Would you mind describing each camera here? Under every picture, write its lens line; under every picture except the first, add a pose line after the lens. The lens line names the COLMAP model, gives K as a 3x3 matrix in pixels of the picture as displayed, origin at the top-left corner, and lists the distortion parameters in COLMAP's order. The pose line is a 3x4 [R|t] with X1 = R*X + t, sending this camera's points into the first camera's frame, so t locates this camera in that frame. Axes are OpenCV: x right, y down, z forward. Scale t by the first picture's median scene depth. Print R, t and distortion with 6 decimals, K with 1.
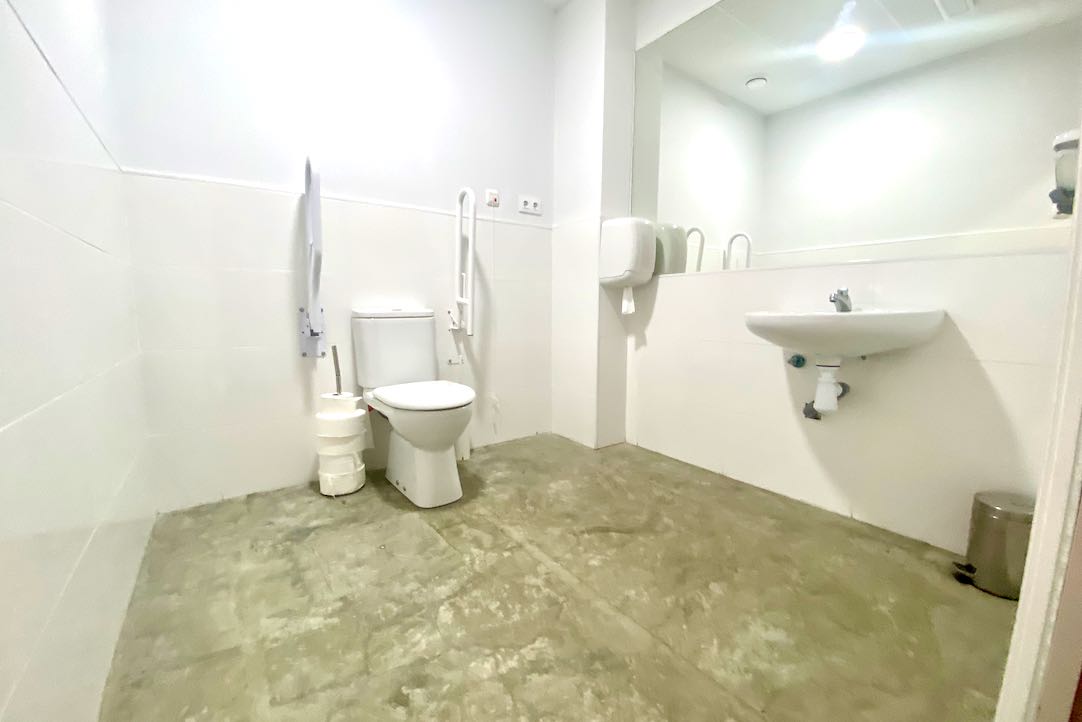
lens RADIAL K [[424.3, 0, 541.0], [0, 424.3, 361.0], [0, 0, 1]] dist [0.015423, -0.013913]
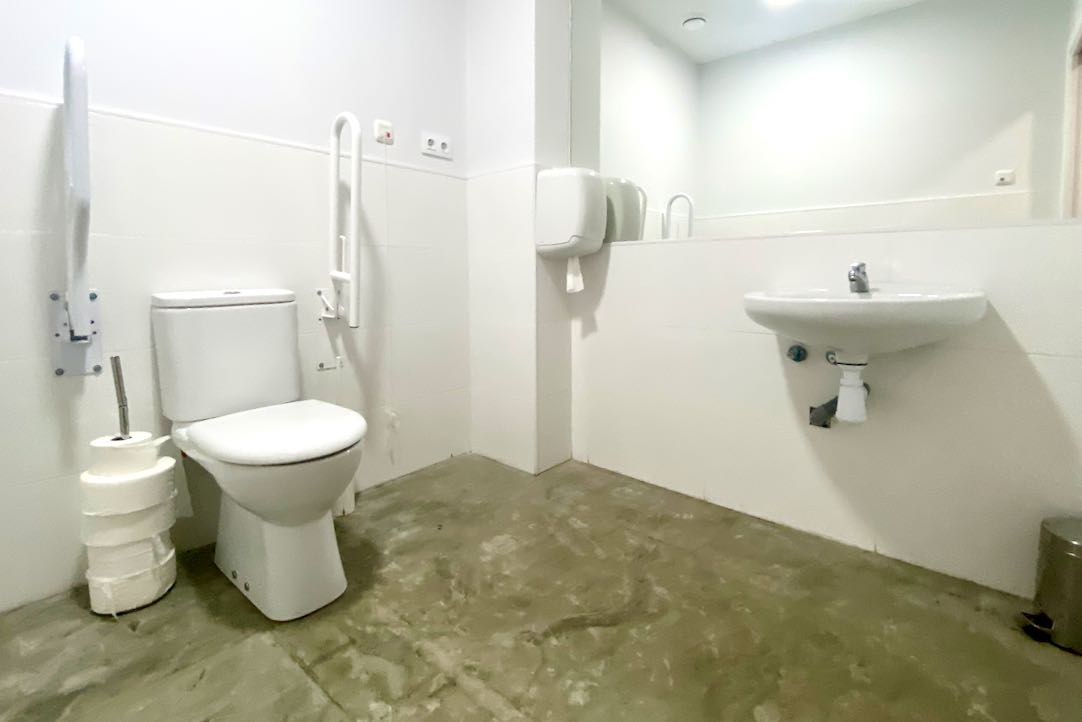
lens RADIAL K [[492.3, 0, 545.5], [0, 492.3, 308.6], [0, 0, 1]] dist [0.000293, -0.012425]
pose [[0.974673, -0.019739, 0.222762, -0.051161], [0.031955, 0.998168, -0.051371, -0.047719], [-0.221340, 0.057188, 0.973518, 0.198110]]
